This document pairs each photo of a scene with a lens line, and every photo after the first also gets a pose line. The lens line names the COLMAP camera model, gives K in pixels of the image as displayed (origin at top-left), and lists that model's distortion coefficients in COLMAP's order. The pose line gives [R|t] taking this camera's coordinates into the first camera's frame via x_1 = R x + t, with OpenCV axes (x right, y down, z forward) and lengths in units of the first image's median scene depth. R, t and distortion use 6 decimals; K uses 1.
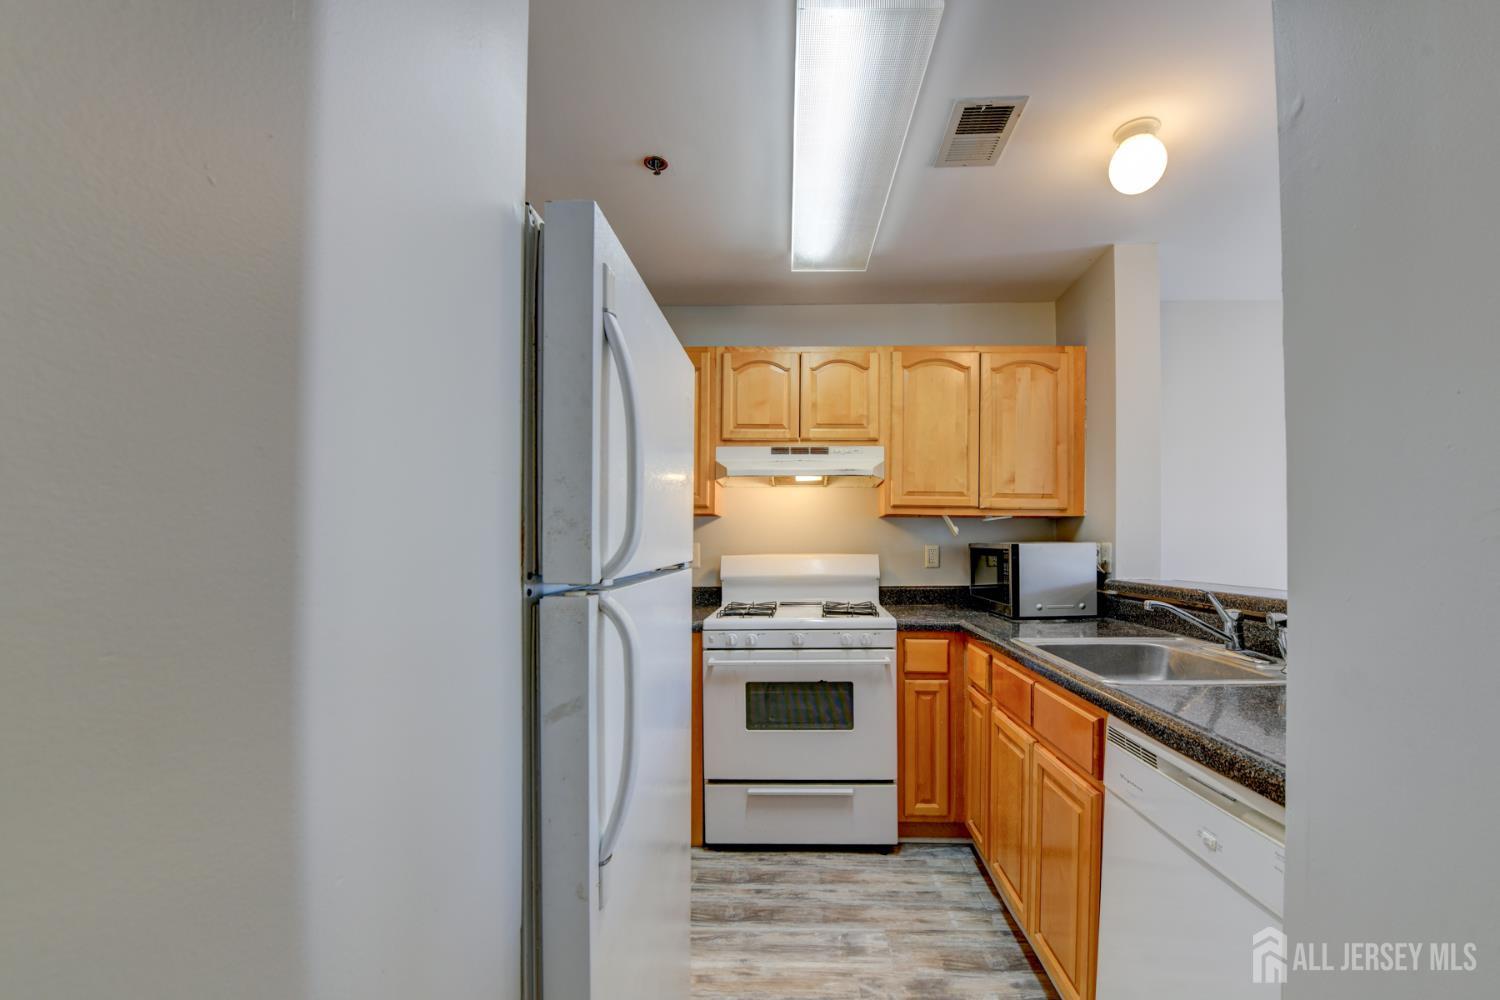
lens RADIAL K [[616.3, 0, 790.3], [0, 616.3, 555.4], [0, 0, 1]] dist [-0.019527, -0.000126]
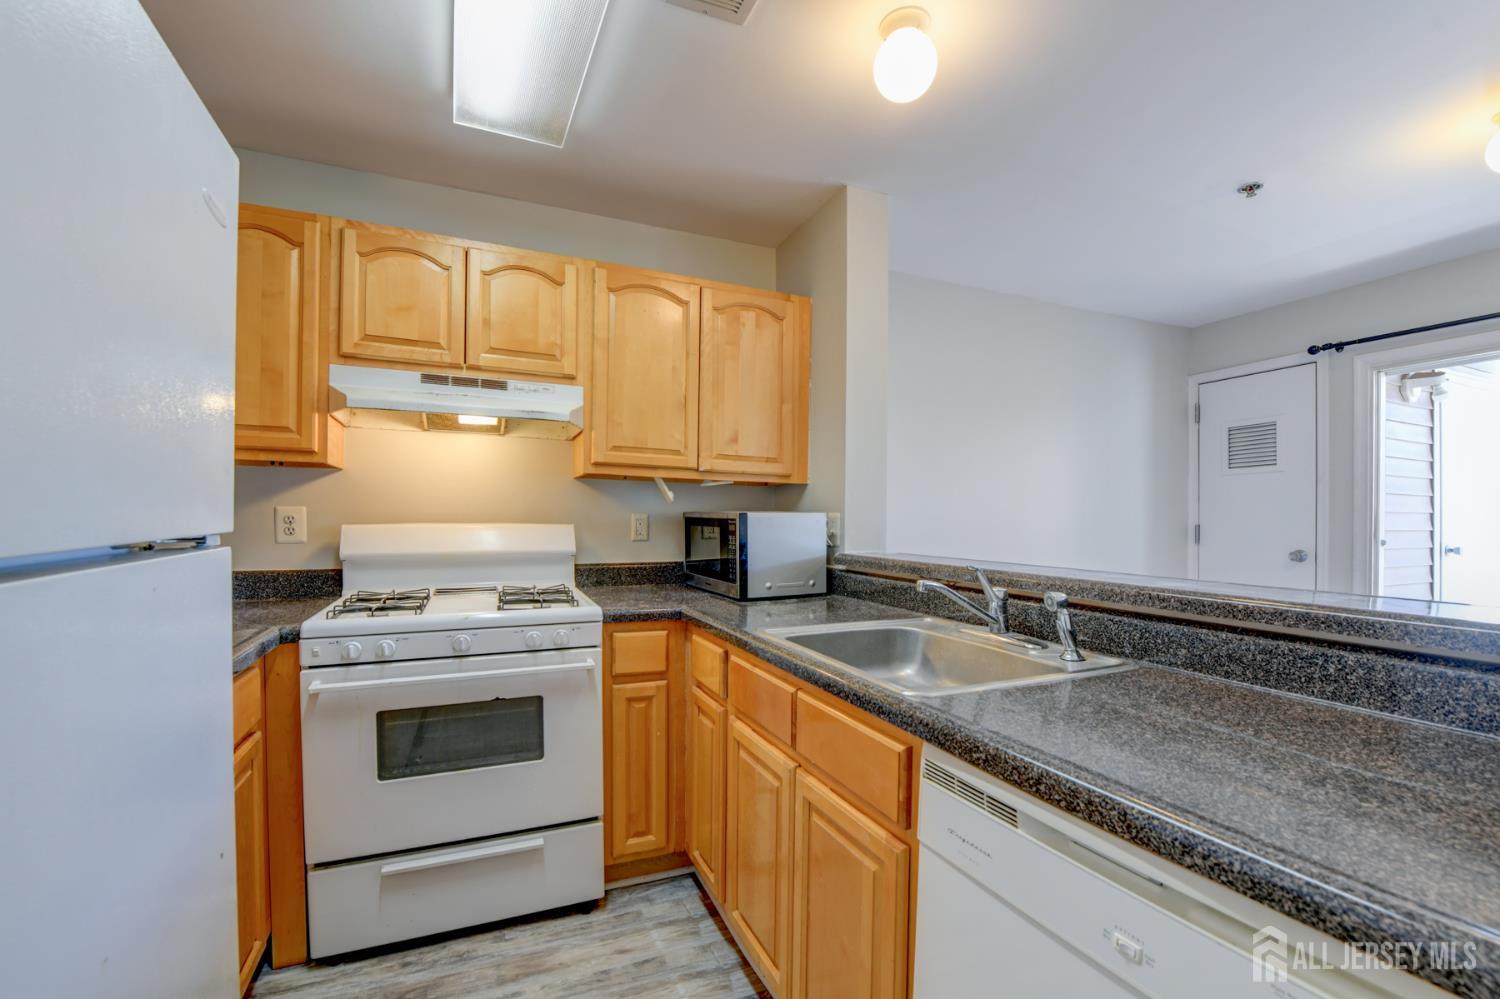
lens RADIAL K [[655.0, 0, 776.0], [0, 655.0, 534.0], [0, 0, 1]] dist [-0.018284, -0.000404]
pose [[0.897594, 0.000022, 0.440823, 0.006835], [-0.005002, 0.999936, 0.010134, 0.001243], [-0.440794, -0.011301, 0.897537, 0.165511]]
